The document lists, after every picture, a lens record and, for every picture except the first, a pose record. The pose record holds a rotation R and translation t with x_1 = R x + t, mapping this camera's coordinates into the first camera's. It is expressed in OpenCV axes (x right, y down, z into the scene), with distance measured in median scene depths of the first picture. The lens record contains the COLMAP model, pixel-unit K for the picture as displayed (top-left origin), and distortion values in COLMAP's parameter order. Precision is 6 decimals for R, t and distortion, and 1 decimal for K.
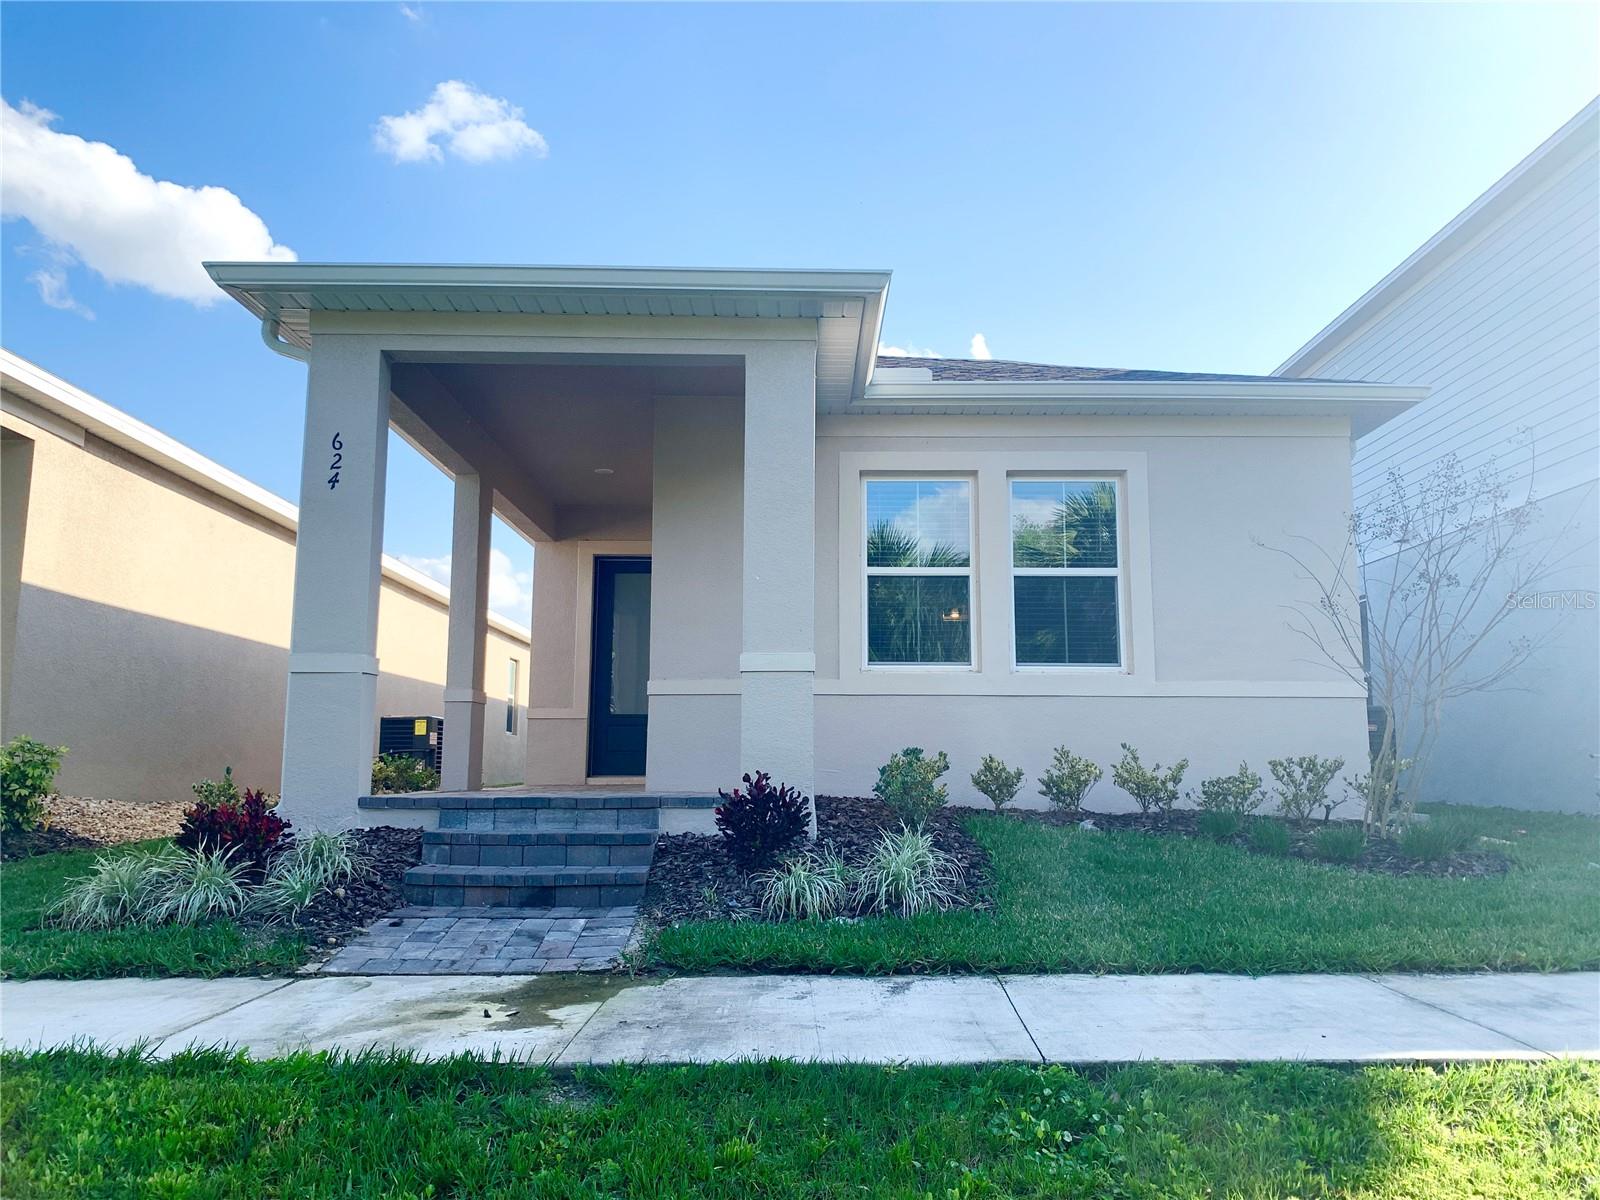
lens RADIAL K [[1188.8, 0, 799.7], [0, 1188.8, 579.0], [0, 0, 1]] dist [0.060010, -0.106605]
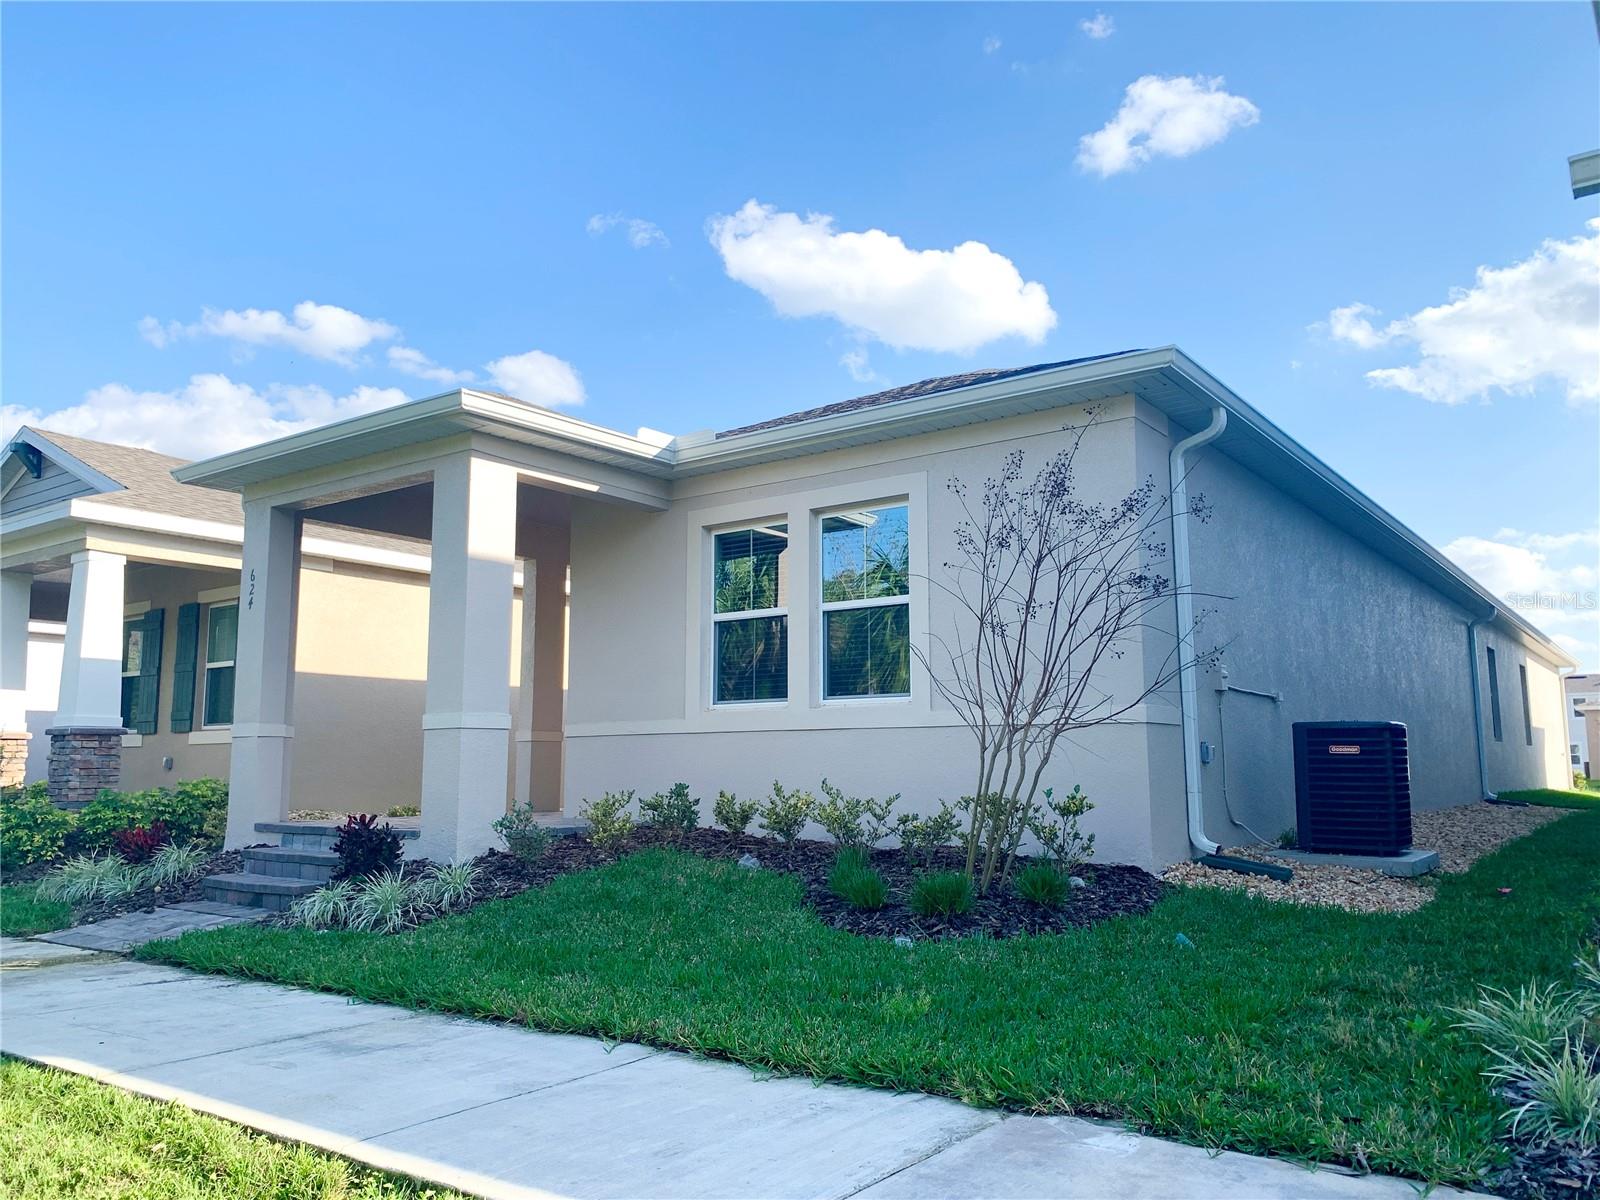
lens RADIAL K [[1213.5, 0, 800.0], [0, 1213.5, 600.0], [0, 0, 1]] dist [0.051437, -0.009815]
pose [[0.811117, -0.092075, -0.577591, 0.764605], [0.098963, 0.994898, -0.019623, 0.006003], [0.576450, -0.041244, 0.816091, 0.138783]]
